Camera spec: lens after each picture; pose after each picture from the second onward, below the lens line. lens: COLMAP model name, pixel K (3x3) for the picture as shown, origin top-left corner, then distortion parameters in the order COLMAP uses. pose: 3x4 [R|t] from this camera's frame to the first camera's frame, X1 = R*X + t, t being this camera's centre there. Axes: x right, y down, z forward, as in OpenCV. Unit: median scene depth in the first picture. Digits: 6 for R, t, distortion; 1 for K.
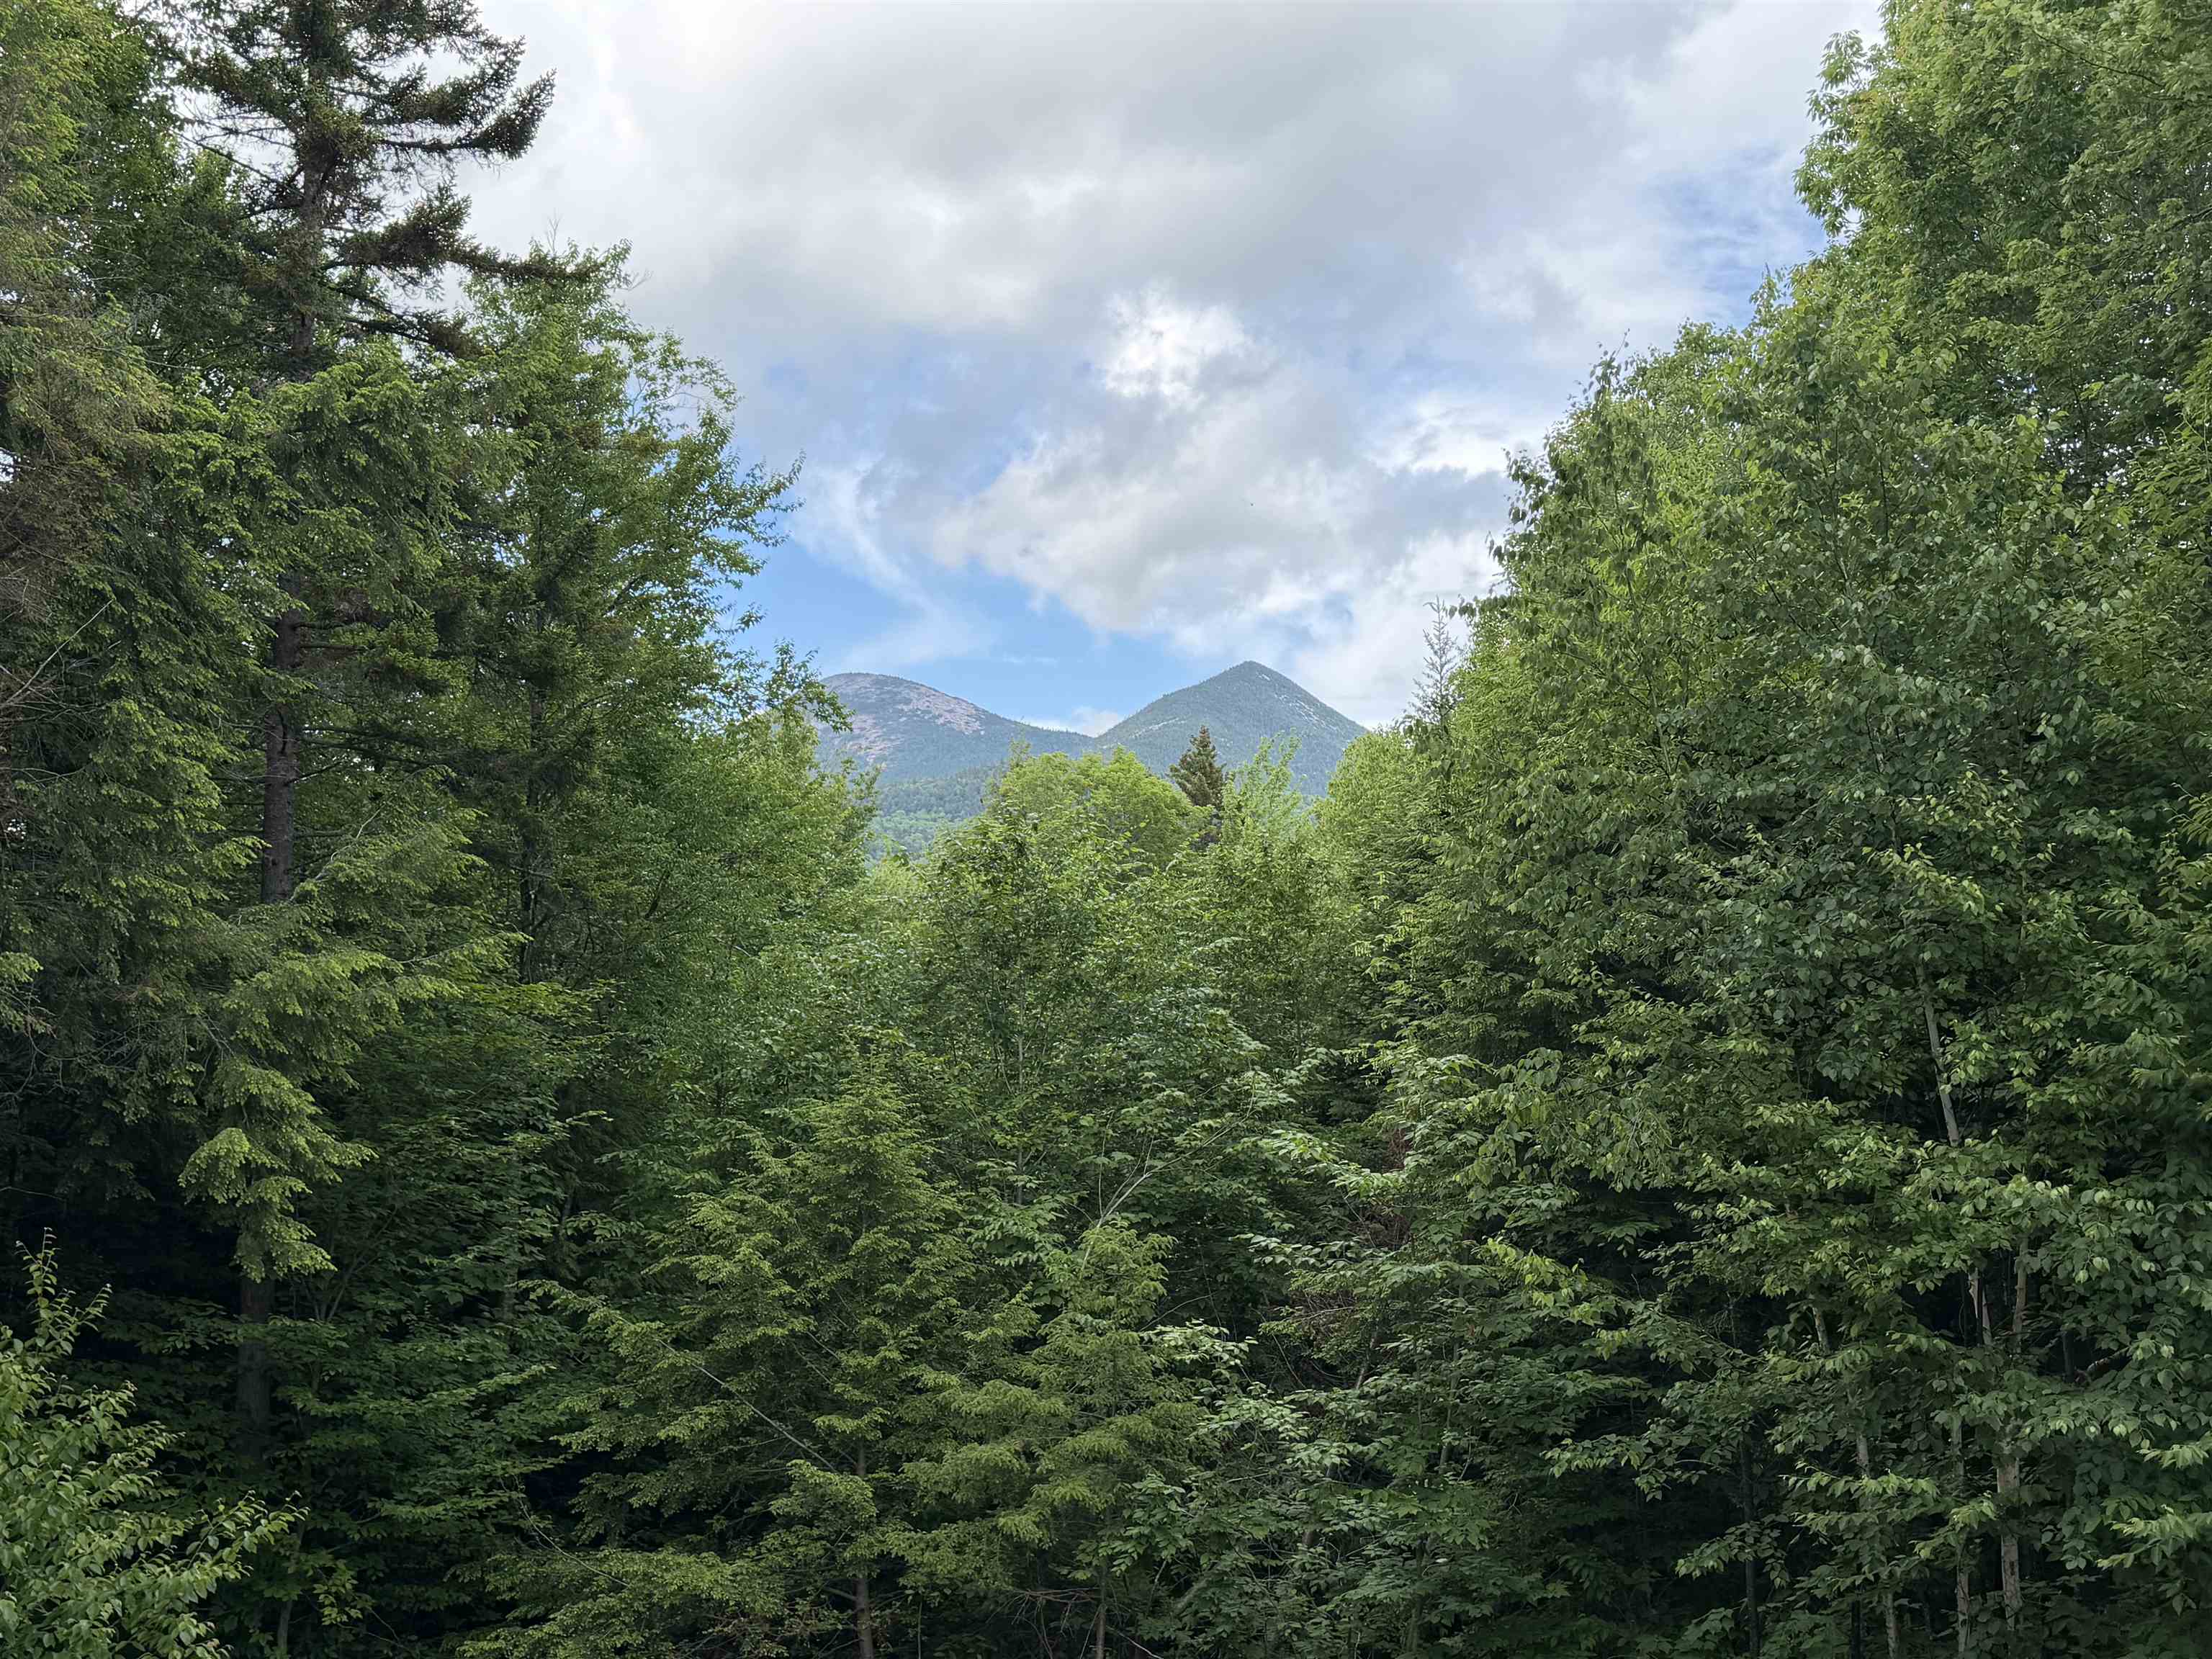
lens RADIAL K [[2151.5, 0, 1106.0], [0, 2151.5, 829.5], [0, 0, 1]] dist [0.157009, -0.345617]
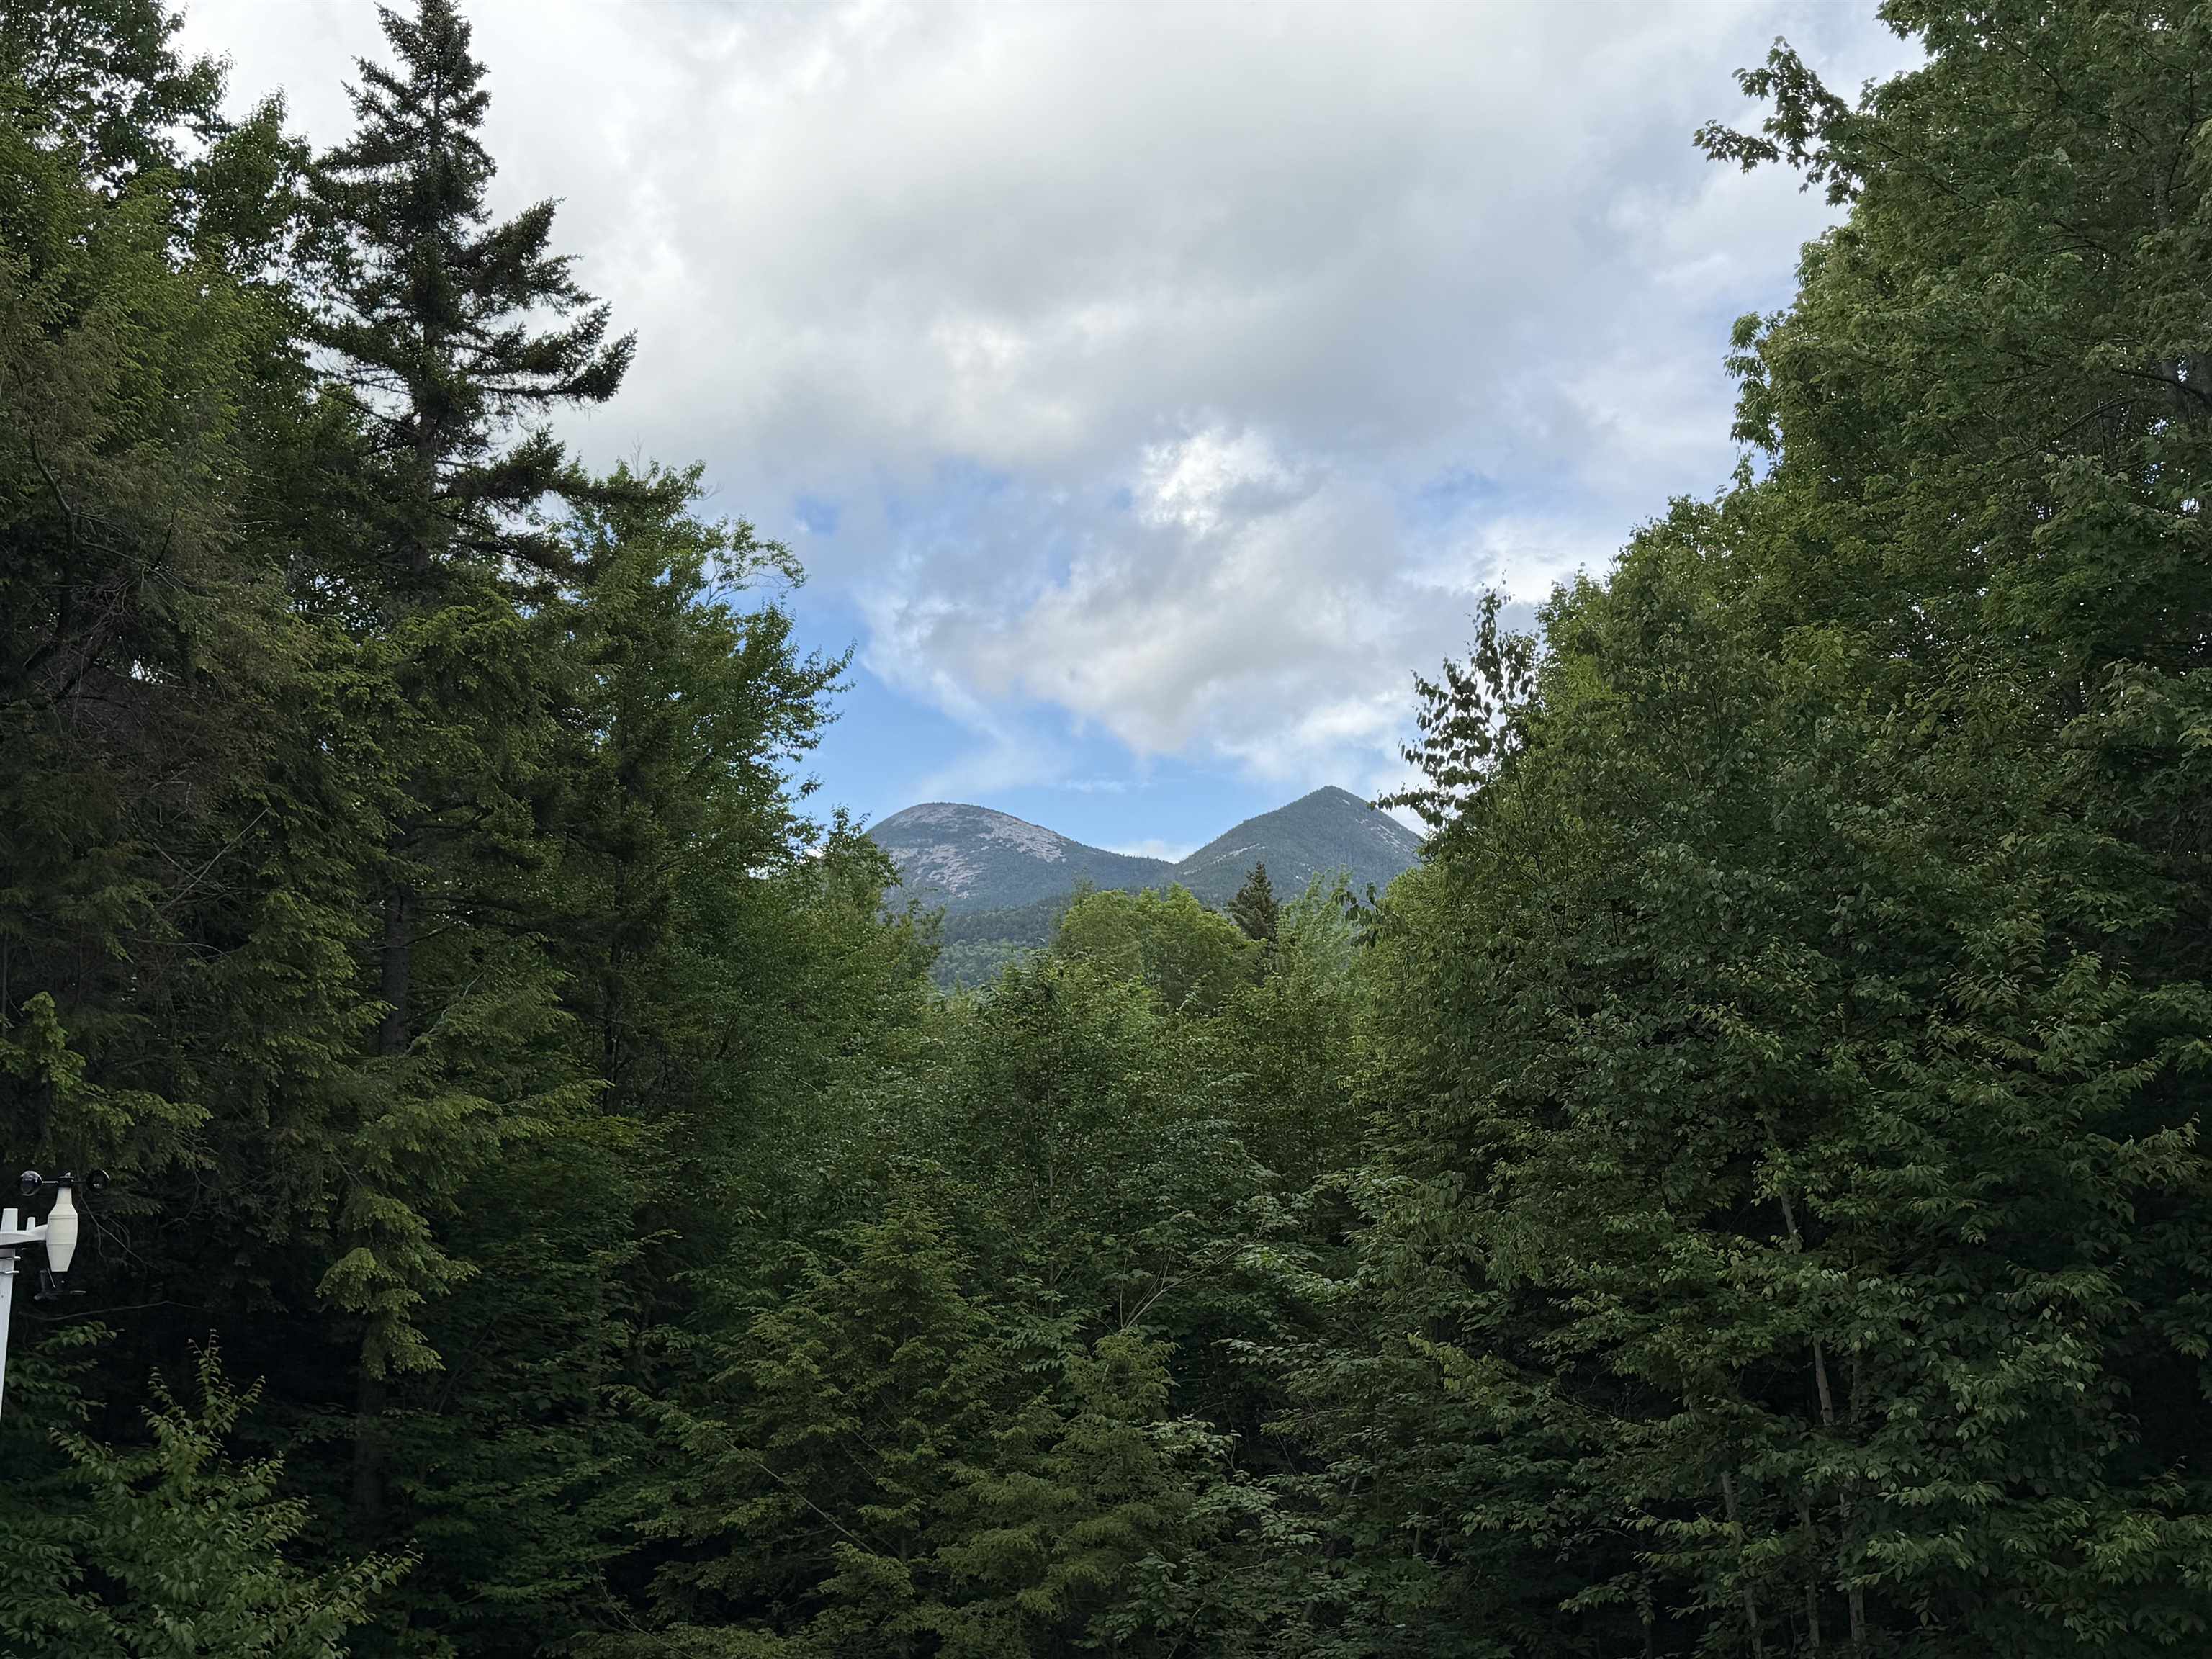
lens RADIAL K [[2151.5, 0, 1106.0], [0, 2151.5, 829.5], [0, 0, 1]] dist [0.157009, -0.345617]
pose [[0.999222, -0.012773, -0.037320, 0.041132], [0.010599, 0.998267, -0.057890, -0.013661], [0.037995, 0.057449, 0.997625, -0.143342]]
